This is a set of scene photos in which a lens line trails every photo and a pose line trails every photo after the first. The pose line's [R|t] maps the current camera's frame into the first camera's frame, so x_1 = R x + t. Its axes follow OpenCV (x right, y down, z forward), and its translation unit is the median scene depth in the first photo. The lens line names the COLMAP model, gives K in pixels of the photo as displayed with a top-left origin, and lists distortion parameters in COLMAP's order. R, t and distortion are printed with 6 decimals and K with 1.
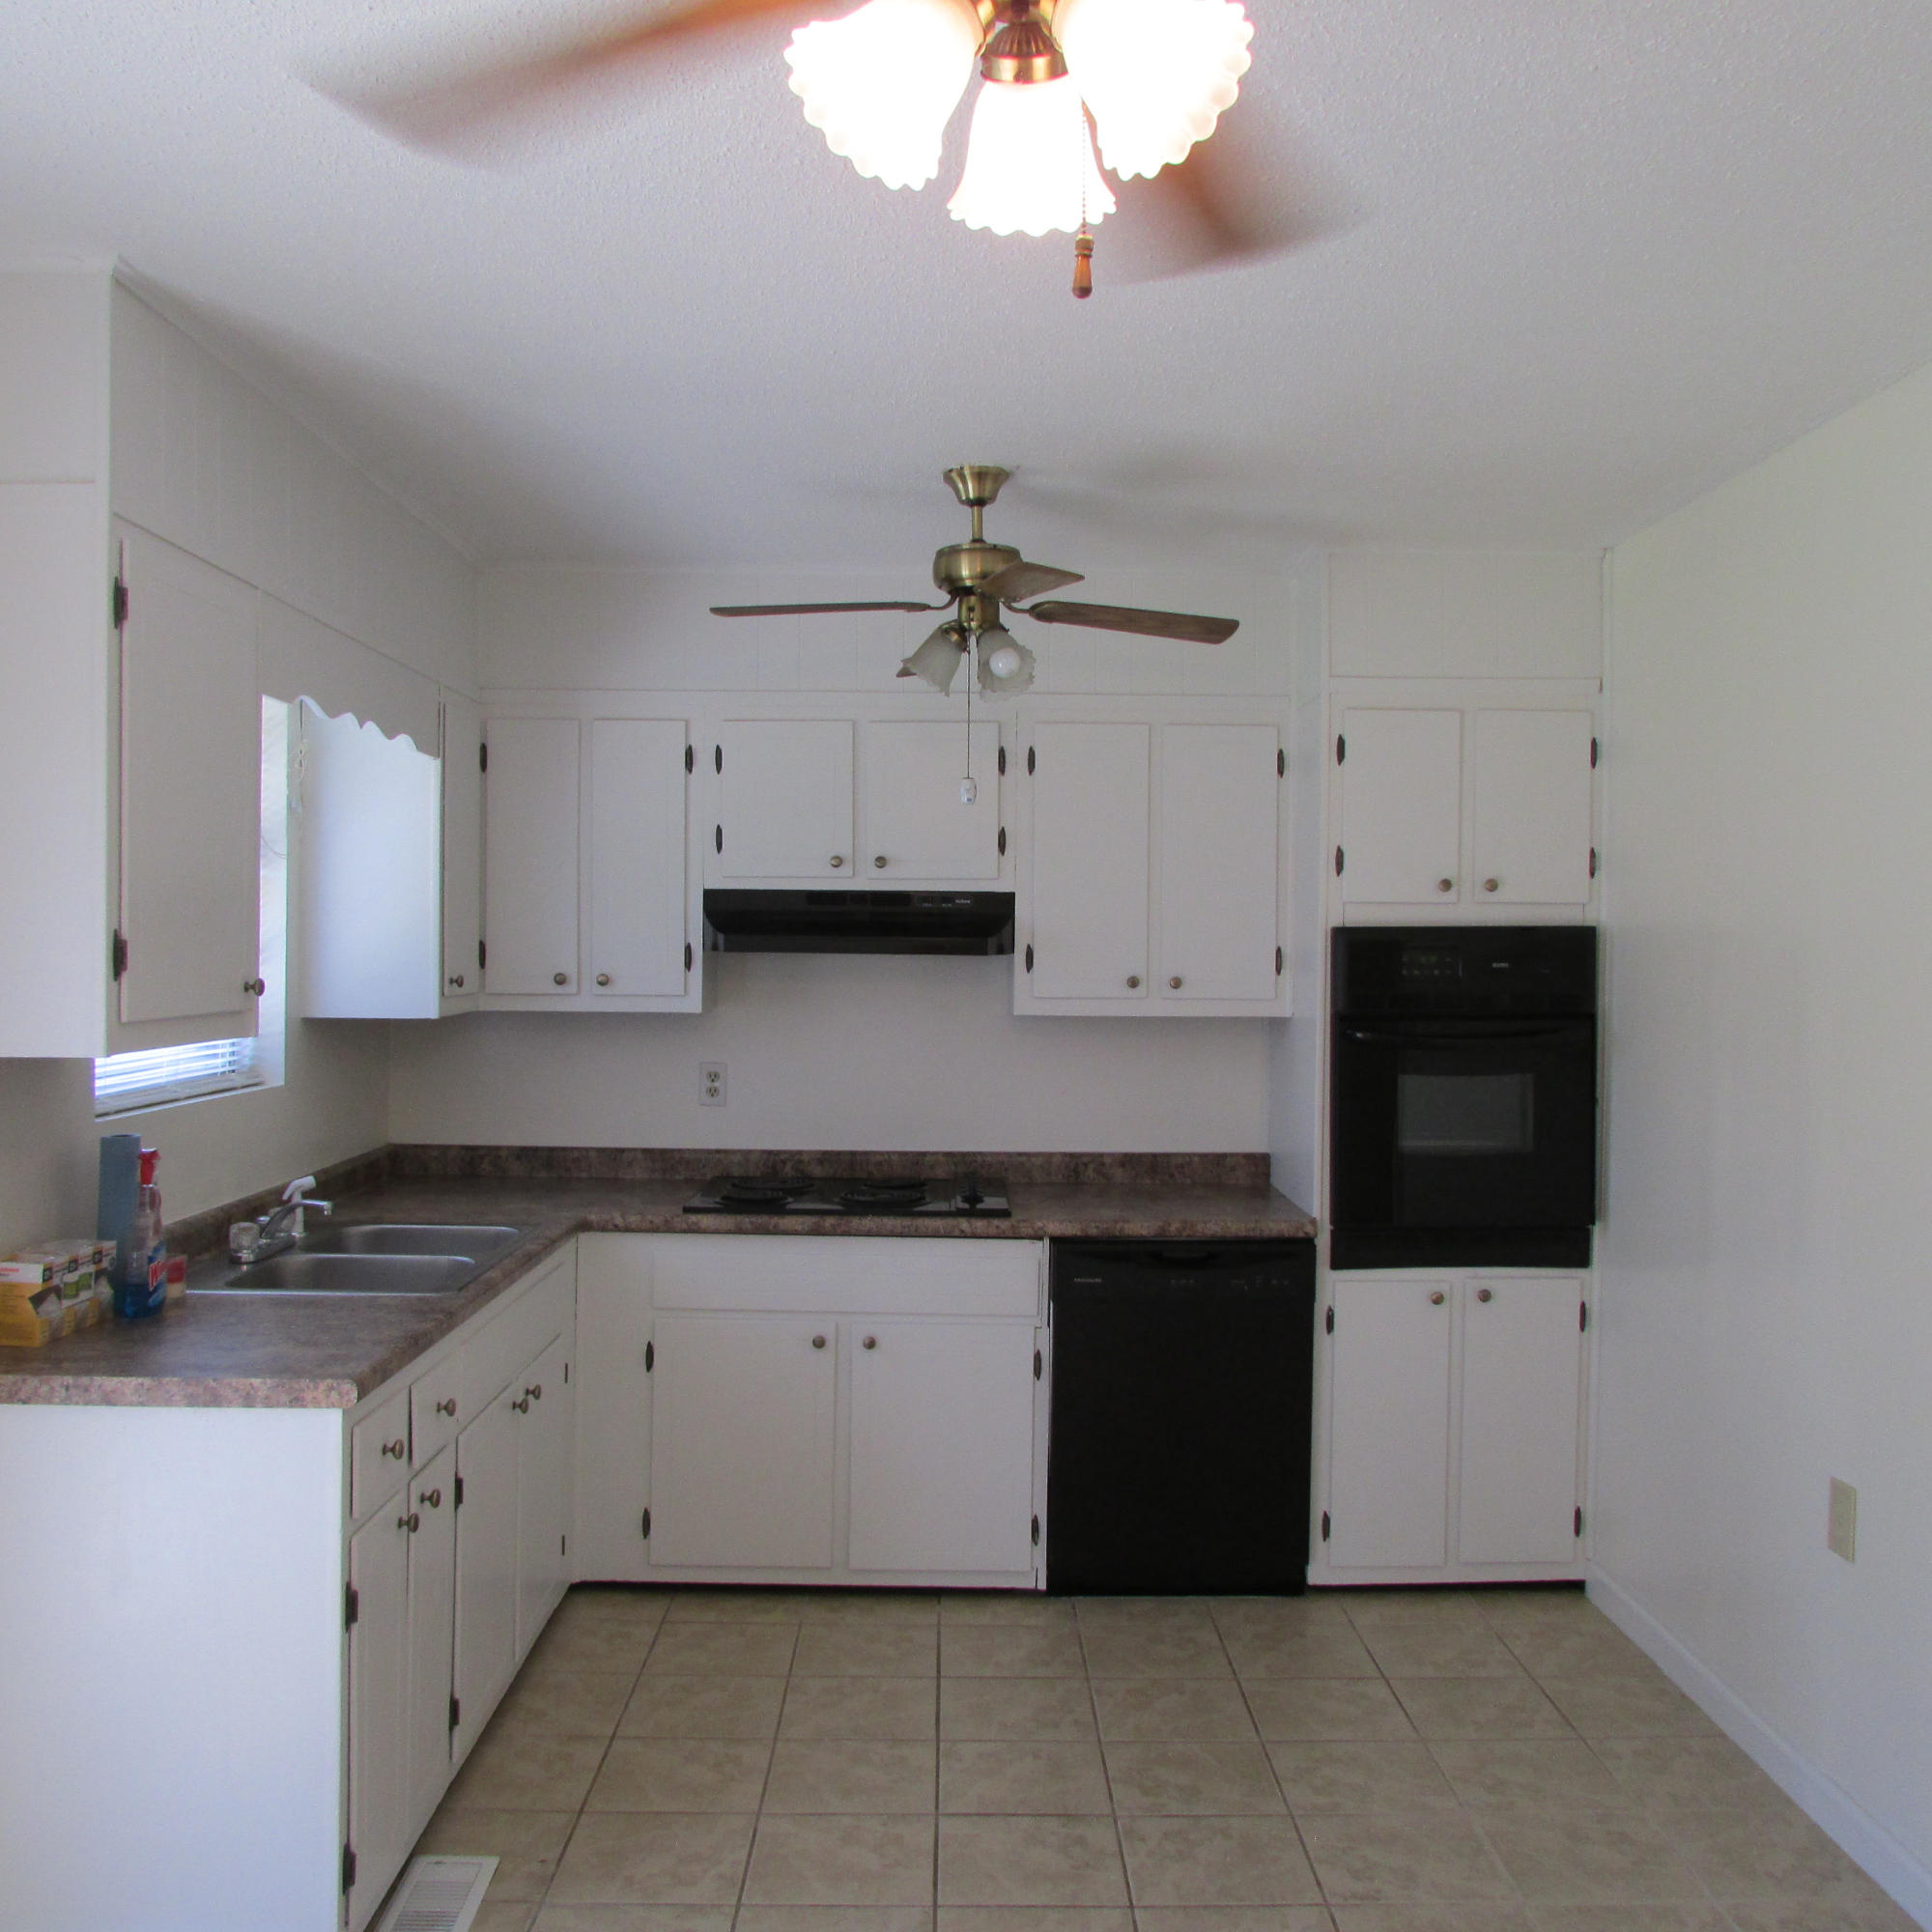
lens RADIAL K [[1832.7, 0, 964.9], [0, 1832.7, 962.1], [0, 0, 1]] dist [-0.028236, 0.020678]
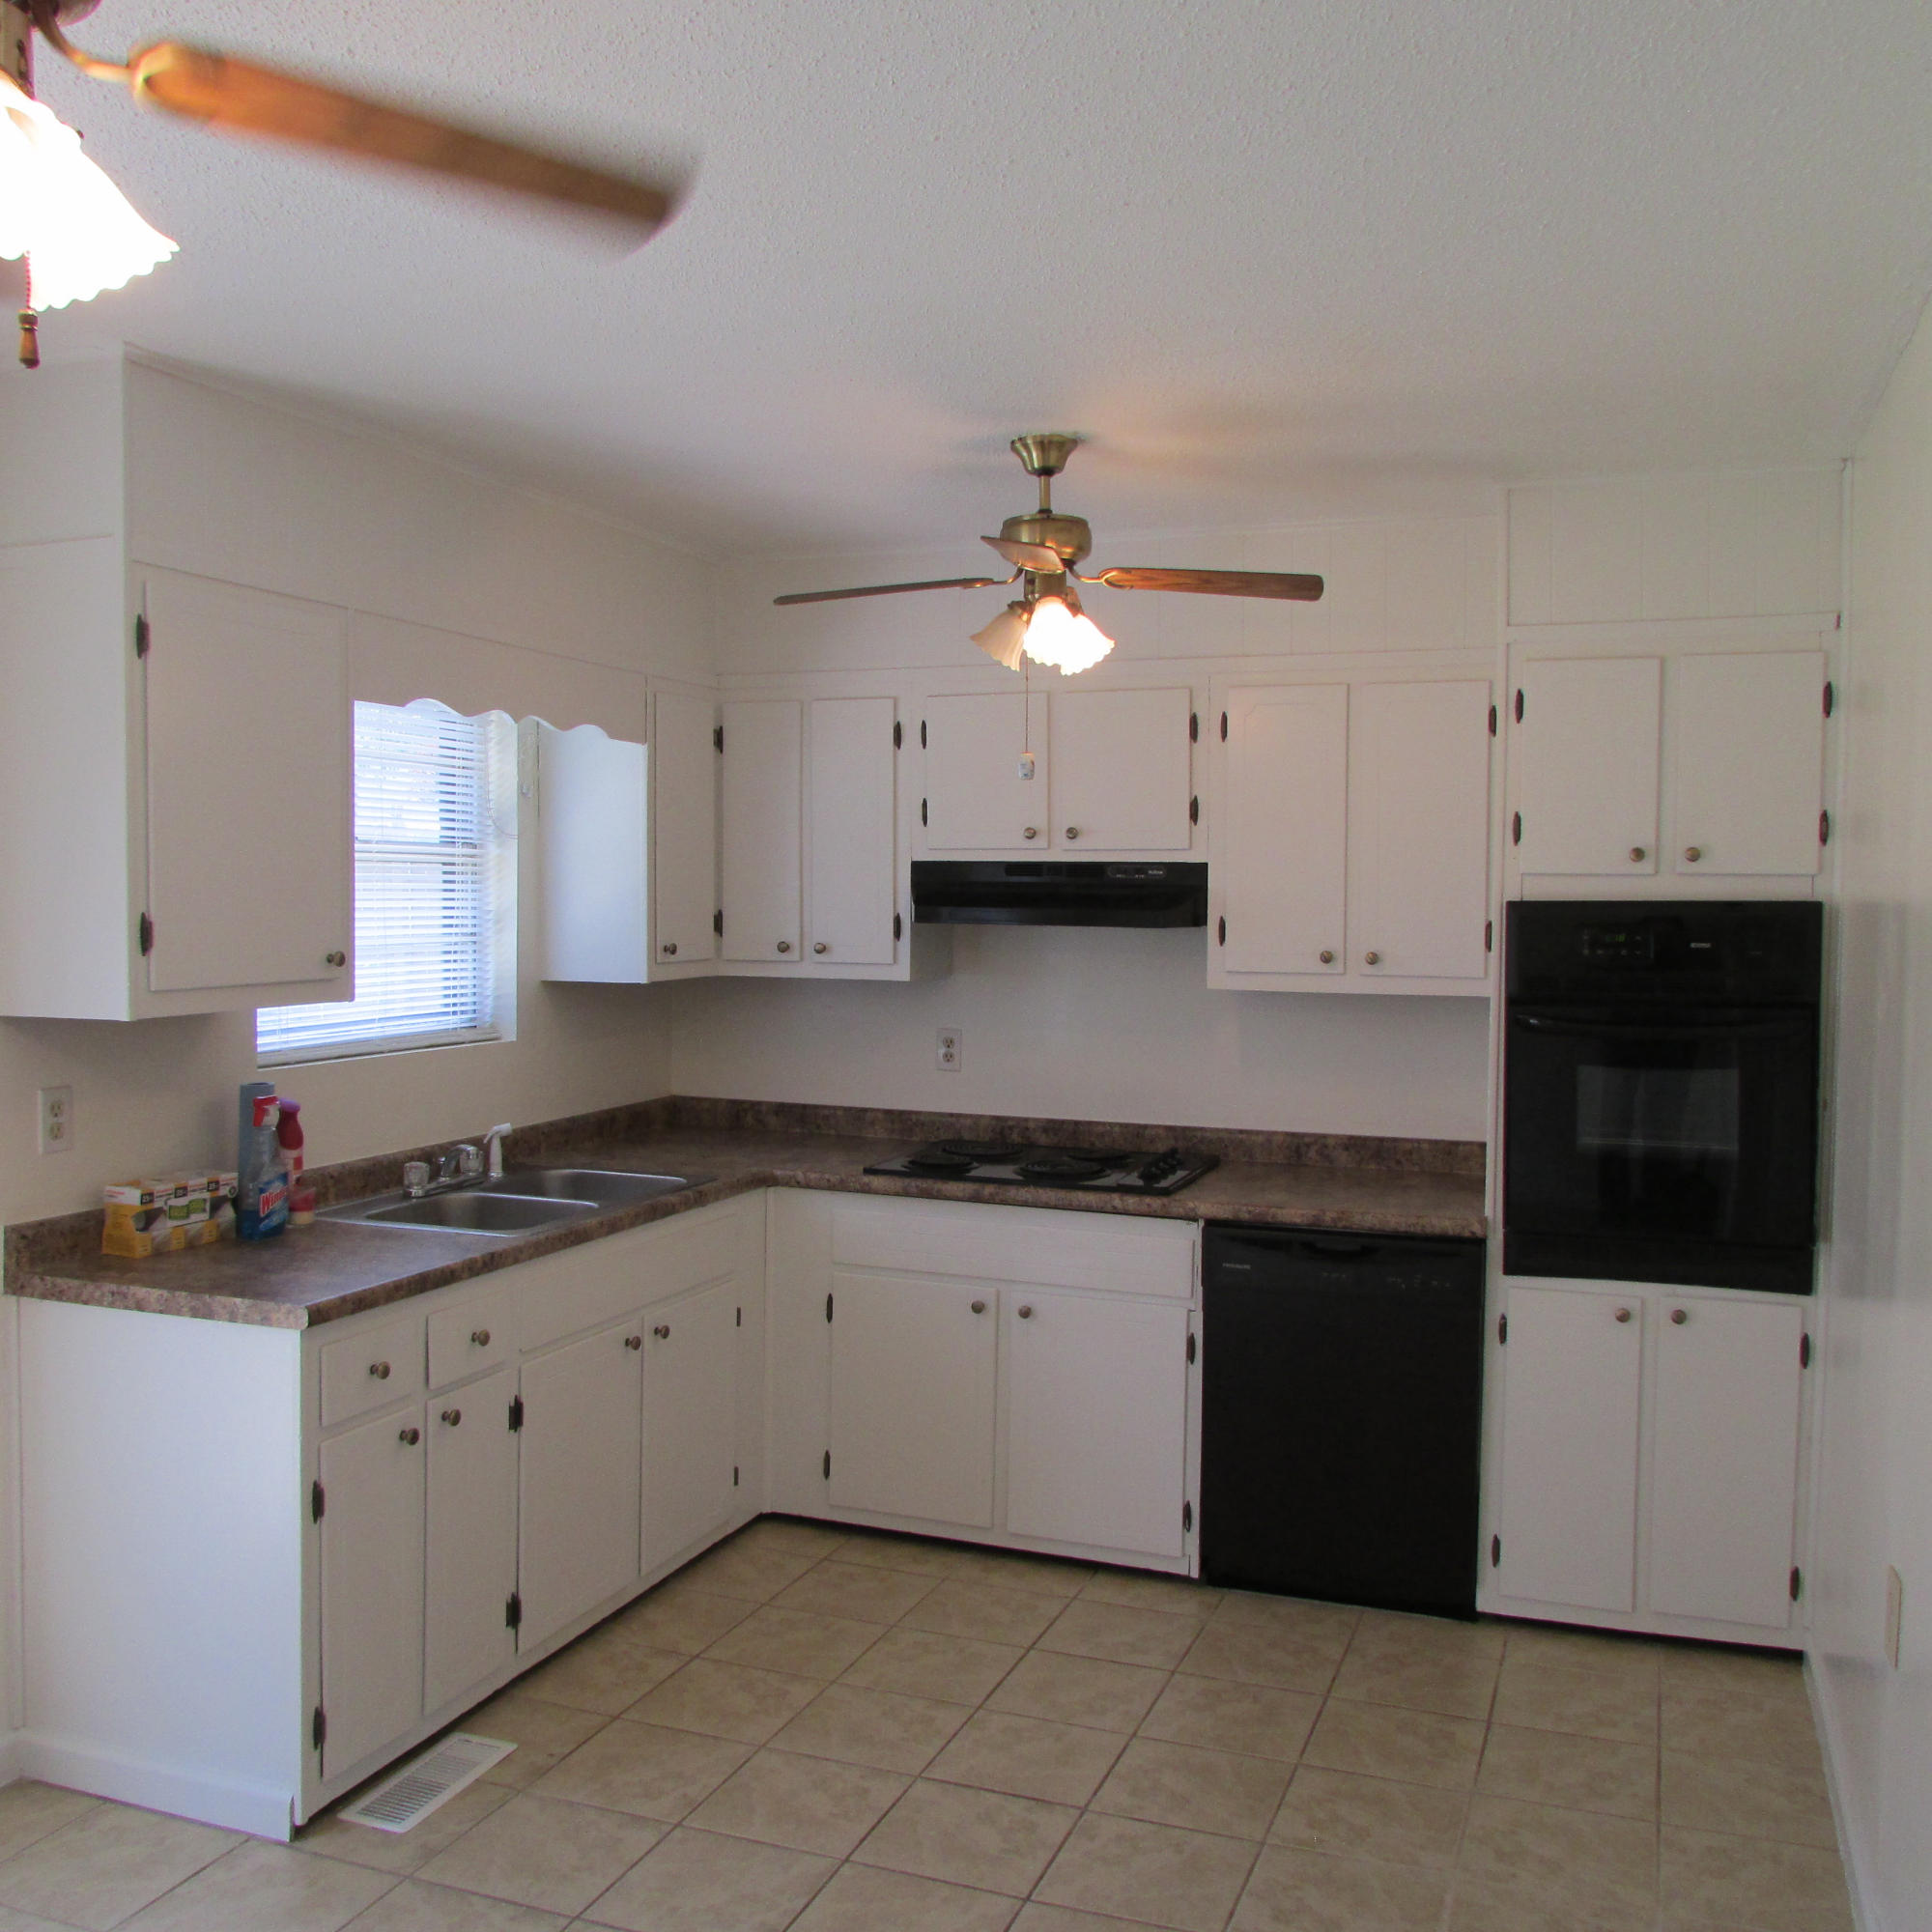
lens RADIAL K [[1832.2, 0, 966.0], [0, 1832.2, 966.0], [0, 0, 1]] dist [-0.019928, 0.002486]
pose [[0.932358, 0.014839, -0.361233, 0.281374], [-0.004549, 0.999560, 0.029319, -0.012318], [0.361509, -0.025692, 0.932015, 0.052293]]
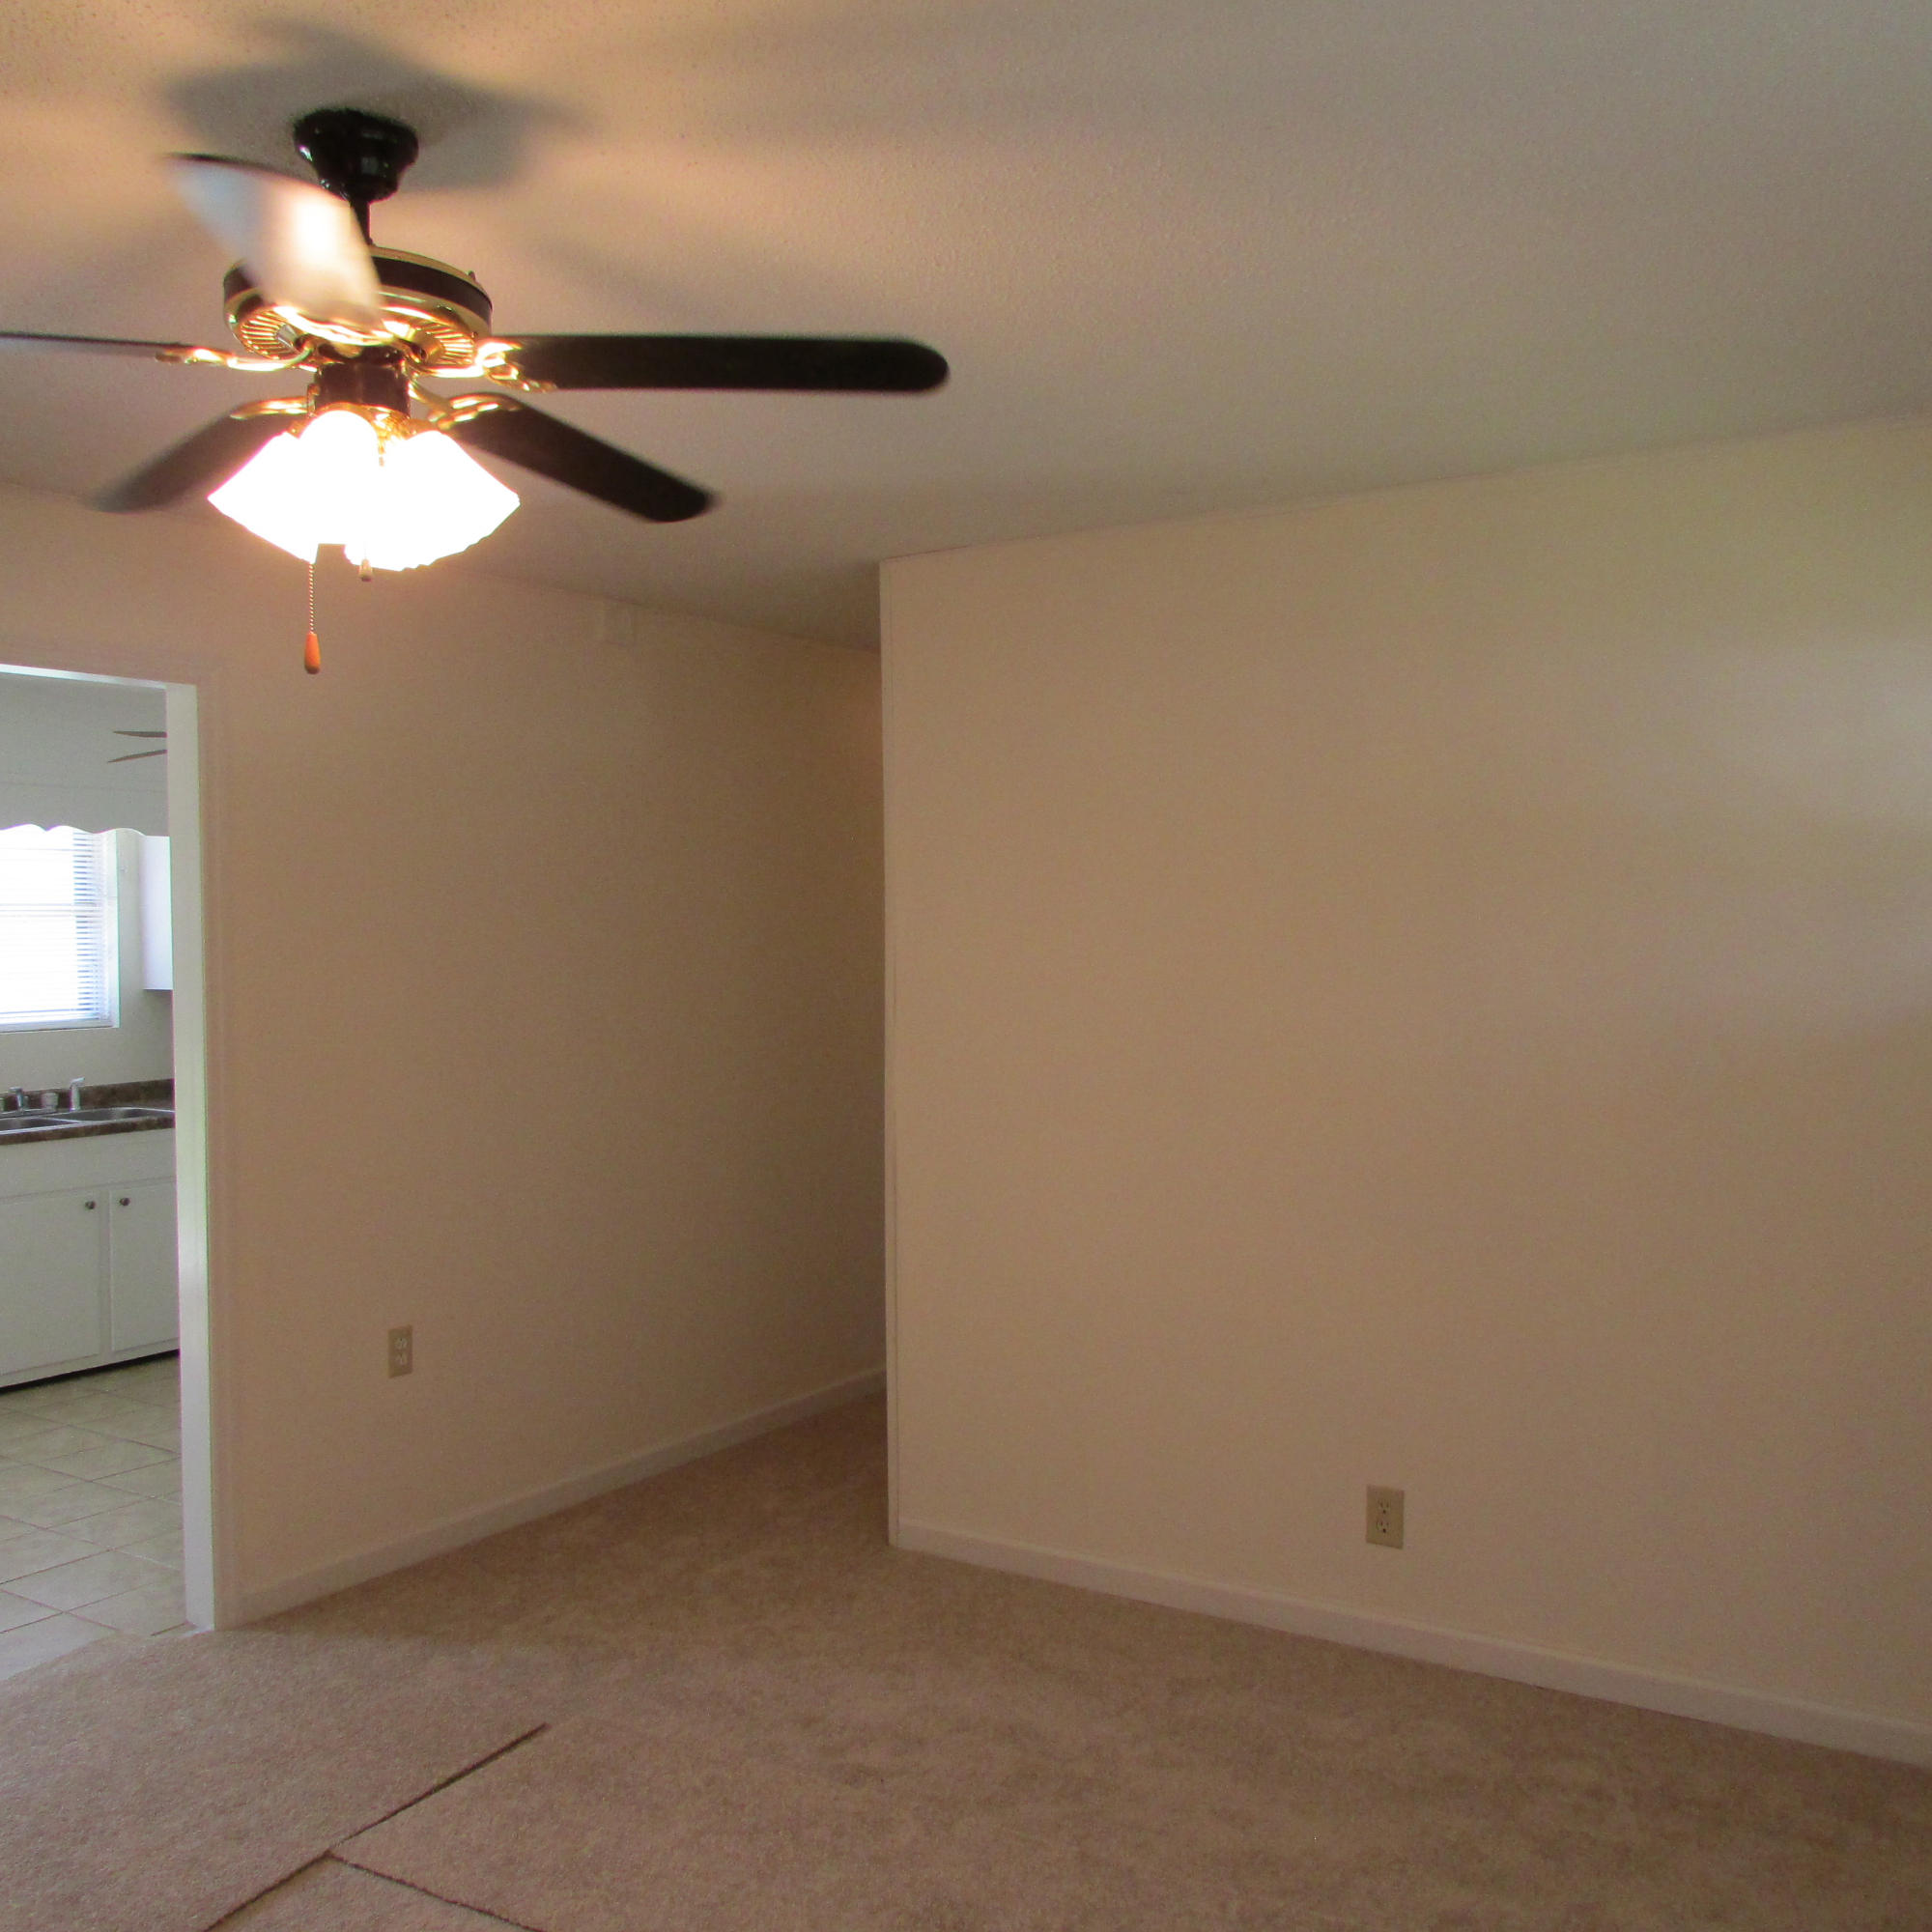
lens RADIAL K [[1832.2, 0, 966.0], [0, 1832.2, 966.0], [0, 0, 1]] dist [-0.019928, 0.002486]
pose [[0.834675, -0.002278, -0.550738, 1.237162], [0.007692, 0.999942, 0.007522, 0.000704], [0.550689, -0.010515, 0.834644, -0.015553]]
